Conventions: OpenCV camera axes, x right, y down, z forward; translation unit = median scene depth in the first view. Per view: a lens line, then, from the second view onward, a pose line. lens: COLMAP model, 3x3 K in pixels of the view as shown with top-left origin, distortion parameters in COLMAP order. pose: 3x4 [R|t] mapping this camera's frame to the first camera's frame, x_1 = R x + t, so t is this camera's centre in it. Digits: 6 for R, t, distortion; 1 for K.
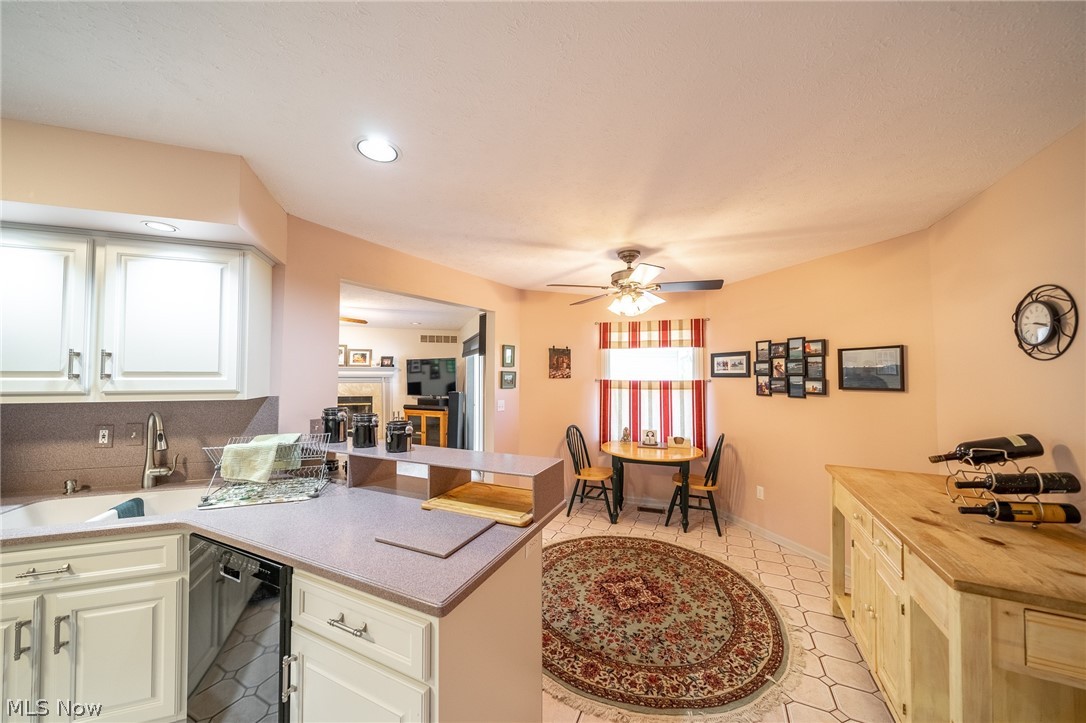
lens RADIAL K [[364.2, 0, 547.7], [0, 364.2, 365.9], [0, 0, 1]] dist [-0.017423, 0.000023]
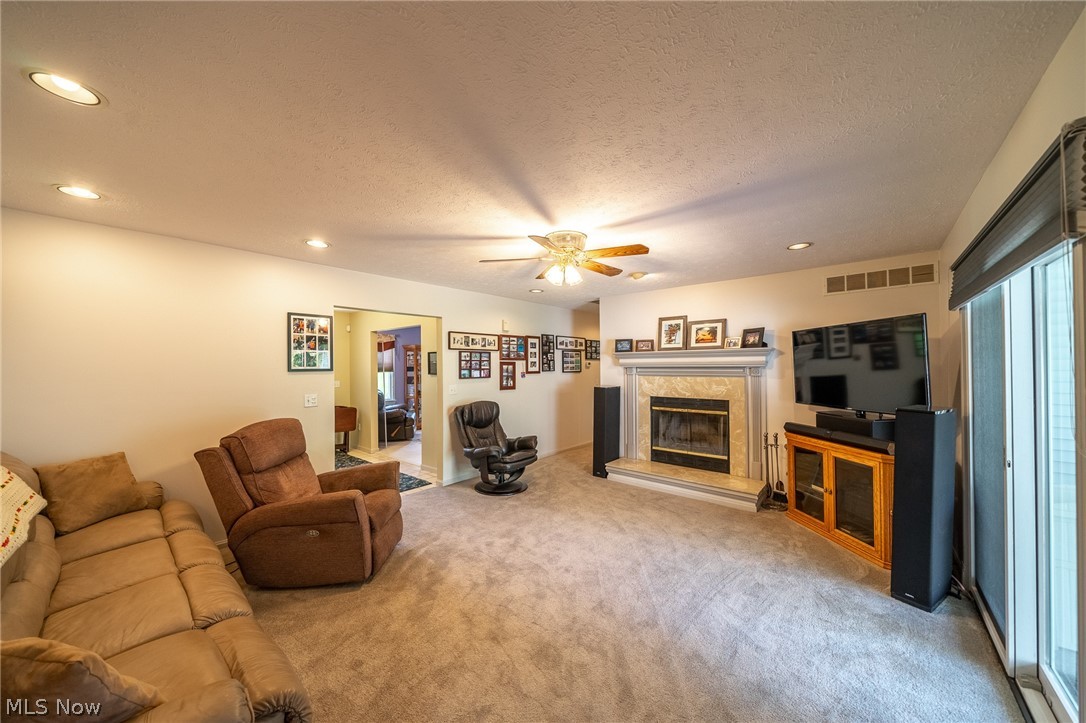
lens RADIAL K [[364.2, 0, 547.7], [0, 364.2, 365.9], [0, 0, 1]] dist [-0.017423, 0.000023]
pose [[0.456284, -0.003386, -0.889828, -0.104233], [0.030895, 0.999450, 0.012040, 0.013553], [0.889298, -0.032985, 0.456137, 0.484190]]
